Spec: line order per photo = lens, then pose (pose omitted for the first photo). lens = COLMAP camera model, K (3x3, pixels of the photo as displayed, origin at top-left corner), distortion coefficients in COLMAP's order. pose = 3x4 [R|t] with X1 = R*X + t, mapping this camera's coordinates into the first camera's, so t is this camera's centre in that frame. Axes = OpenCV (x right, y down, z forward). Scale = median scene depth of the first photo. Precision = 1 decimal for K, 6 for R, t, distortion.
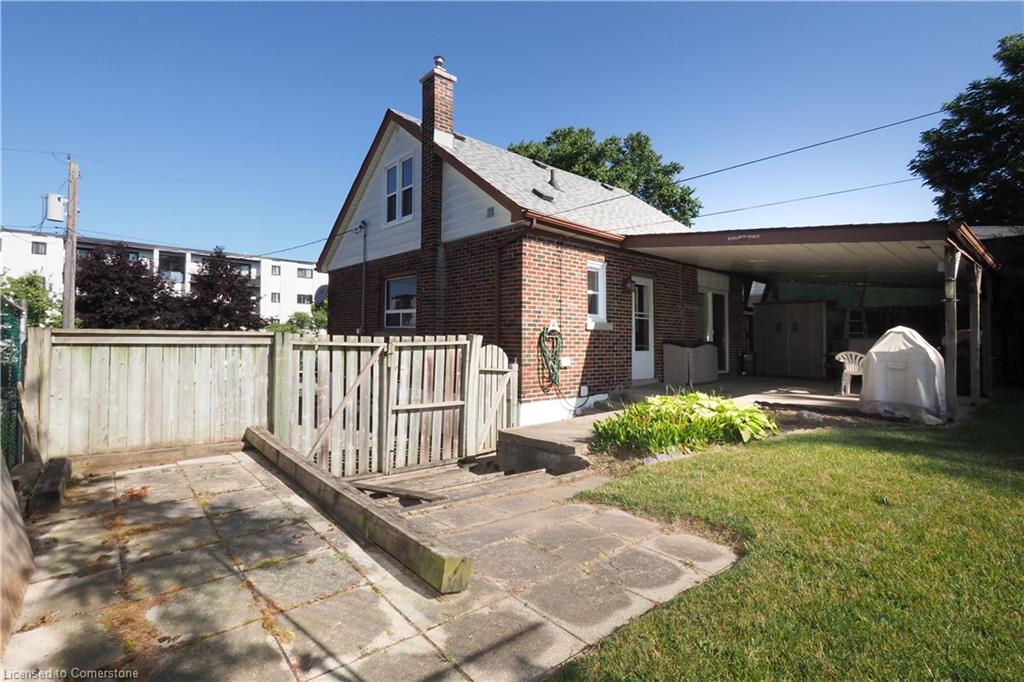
lens RADIAL K [[472.5, 0, 485.4], [0, 472.5, 334.1], [0, 0, 1]] dist [-0.001609, 0.000144]
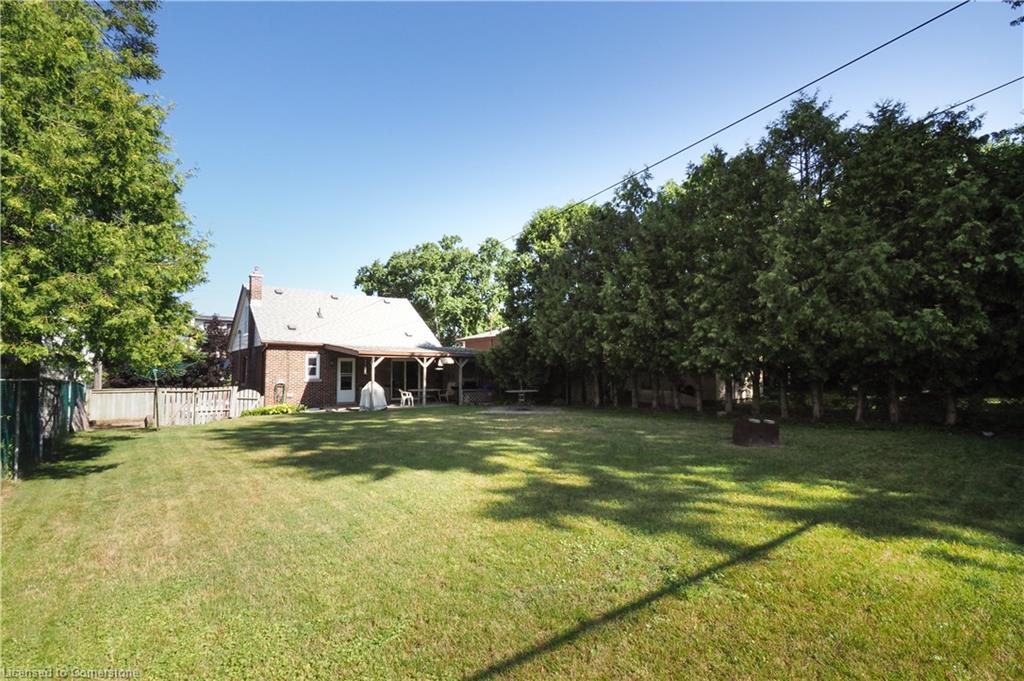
lens RADIAL K [[466.5, 0, 512.0], [0, 466.5, 340.5], [0, 0, 1]] dist [0.001127, 0.000177]
pose [[0.999769, -0.019324, -0.009359, 1.385138], [0.018675, 0.997705, -0.065087, -0.049794], [0.010595, 0.064897, 0.997836, -1.518201]]
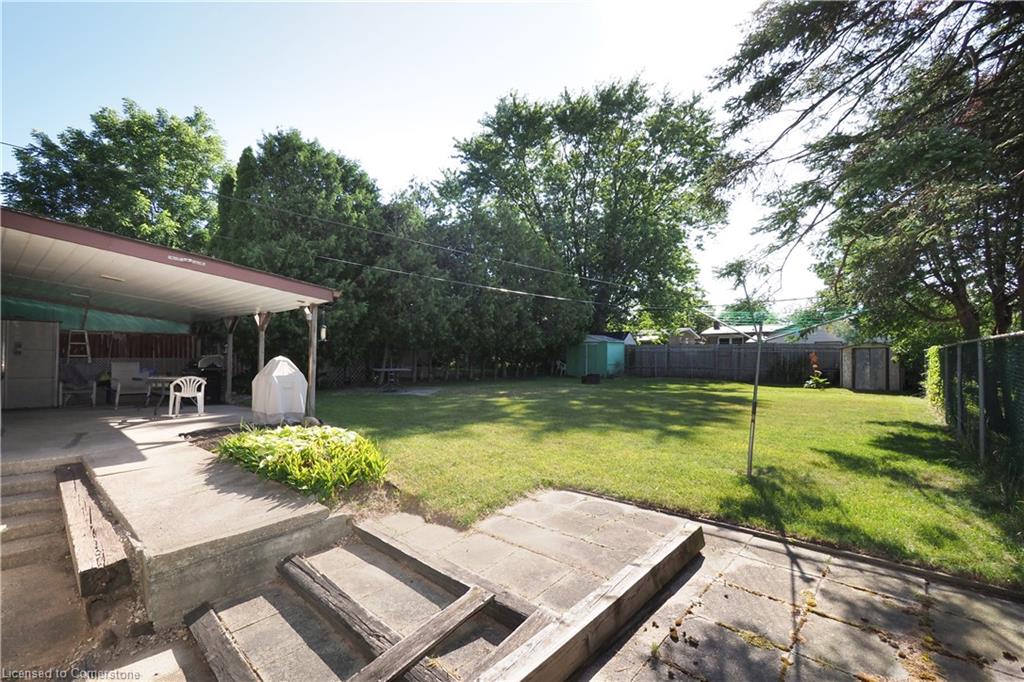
lens RADIAL K [[452.0, 0, 471.4], [0, 452.0, 354.7], [0, 0, 1]] dist [-0.002564, -0.000368]
pose [[-0.134260, -0.000850, 0.990946, -0.358518], [-0.012760, 0.999918, -0.000871, -0.020803], [-0.990864, -0.012762, -0.134260, 0.477176]]
